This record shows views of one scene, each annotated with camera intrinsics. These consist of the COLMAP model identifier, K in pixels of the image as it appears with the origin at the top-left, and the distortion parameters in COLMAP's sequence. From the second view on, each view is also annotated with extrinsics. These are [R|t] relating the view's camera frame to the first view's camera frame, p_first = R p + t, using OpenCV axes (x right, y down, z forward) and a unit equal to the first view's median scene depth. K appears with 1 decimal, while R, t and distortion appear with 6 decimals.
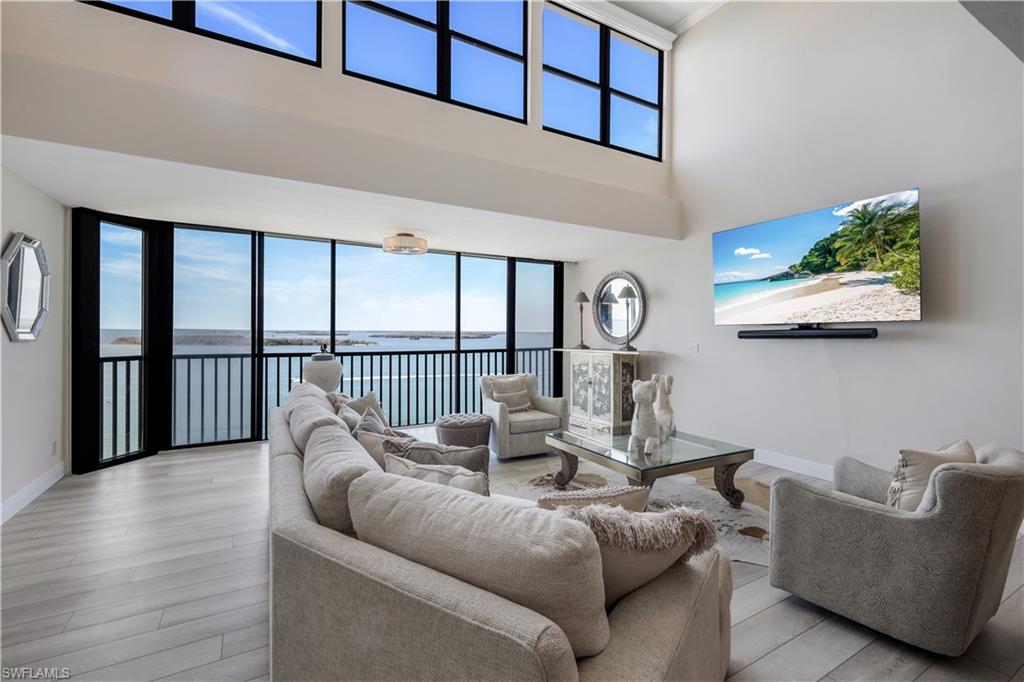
lens RADIAL K [[447.6, 0, 509.7], [0, 447.6, 336.2], [0, 0, 1]] dist [-0.003203, -0.000339]
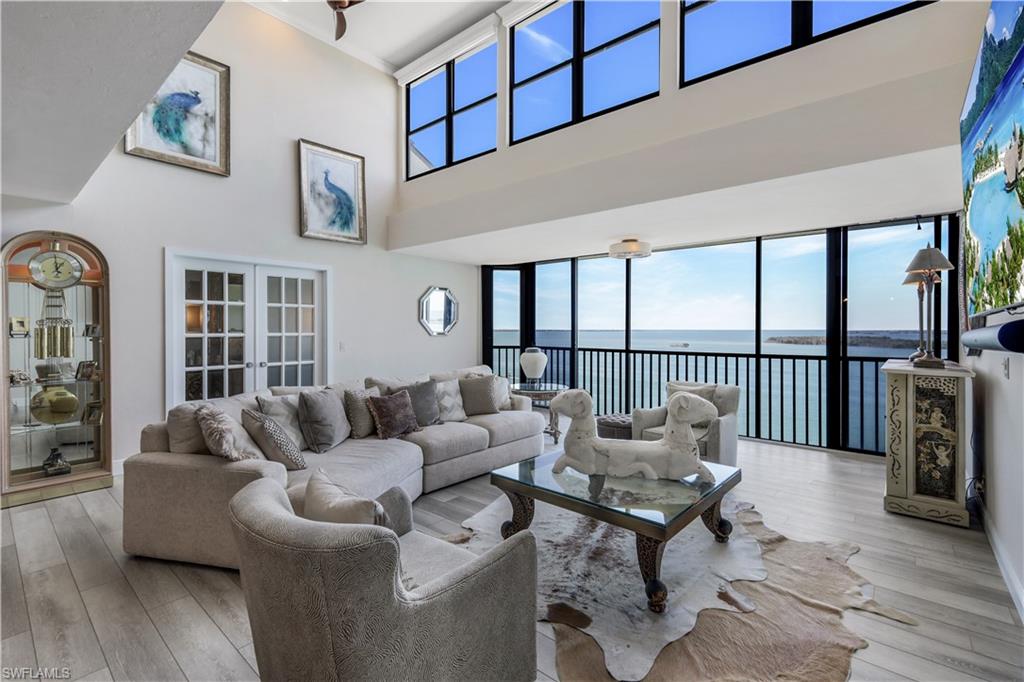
lens RADIAL K [[447.6, 0, 521.2], [0, 447.6, 333.6], [0, 0, 1]] dist [-0.003203, -0.000339]
pose [[0.348574, 0.005117, -0.937267, 0.732543], [-0.013552, 0.999908, 0.000419, -0.001867], [0.937183, 0.012556, 0.348612, 0.425473]]
